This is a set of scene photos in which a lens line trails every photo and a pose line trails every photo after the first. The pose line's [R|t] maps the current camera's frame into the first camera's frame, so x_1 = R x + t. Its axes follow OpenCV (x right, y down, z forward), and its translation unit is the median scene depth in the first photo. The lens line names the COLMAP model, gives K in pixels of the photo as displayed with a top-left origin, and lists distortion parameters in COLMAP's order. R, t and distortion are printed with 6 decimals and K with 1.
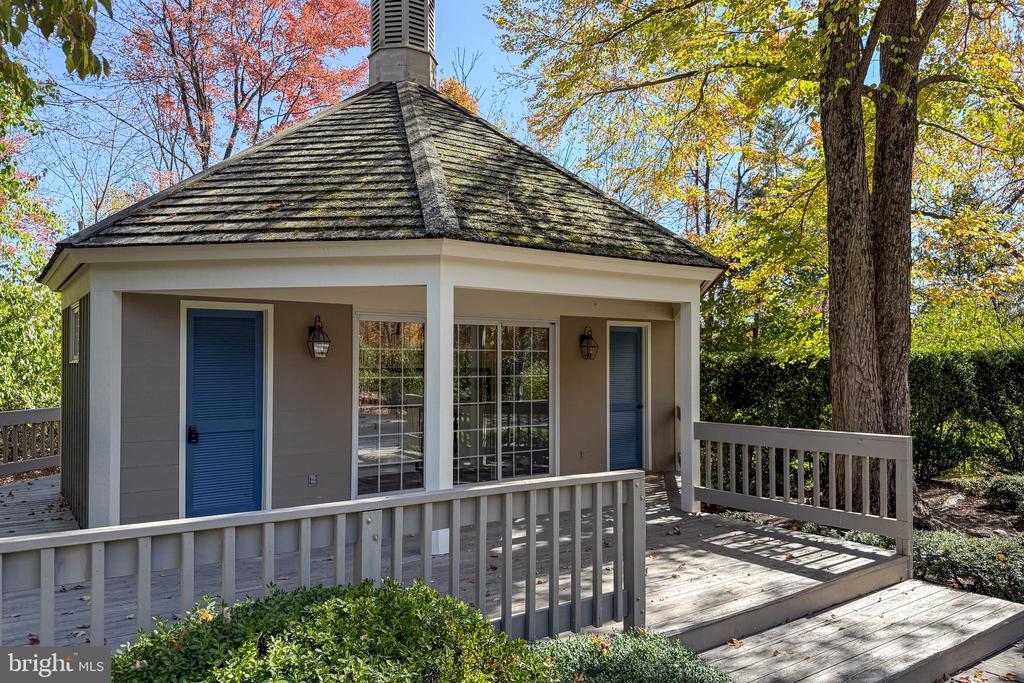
lens RADIAL K [[723.9, 0, 511.4], [0, 723.9, 365.5], [0, 0, 1]] dist [0.007401, 0.002393]
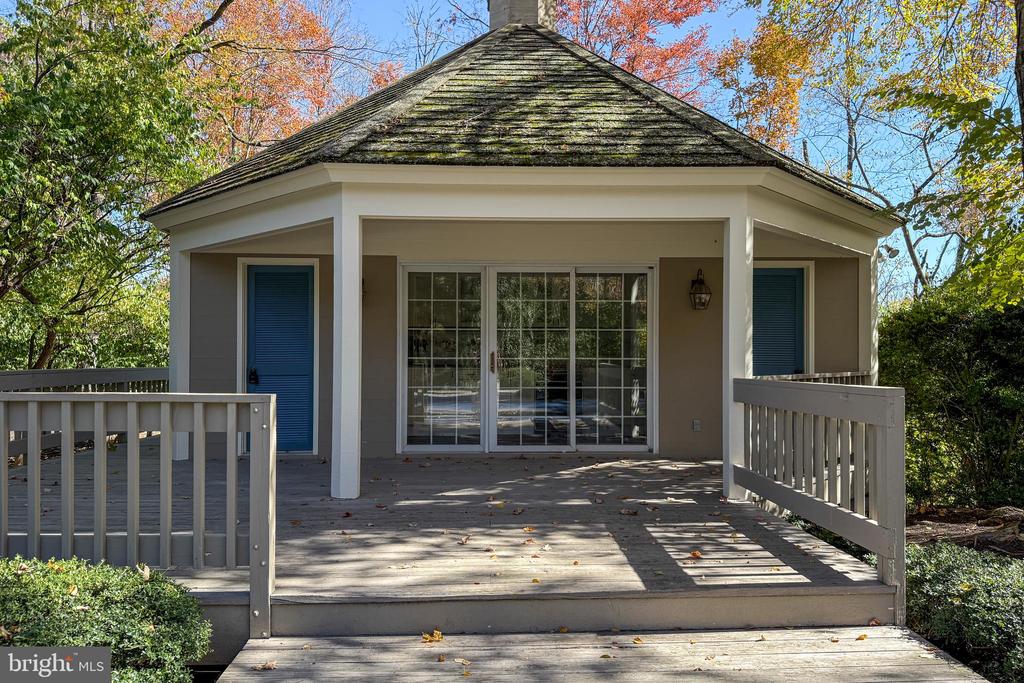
lens RADIAL K [[710.7, 0, 514.0], [0, 710.7, 354.6], [0, 0, 1]] dist [0.071962, -0.091172]
pose [[0.836131, -0.000068, -0.548529, 0.619919], [-0.001156, 0.999998, -0.001885, 0.075115], [0.548528, 0.002210, 0.836129, 0.341235]]
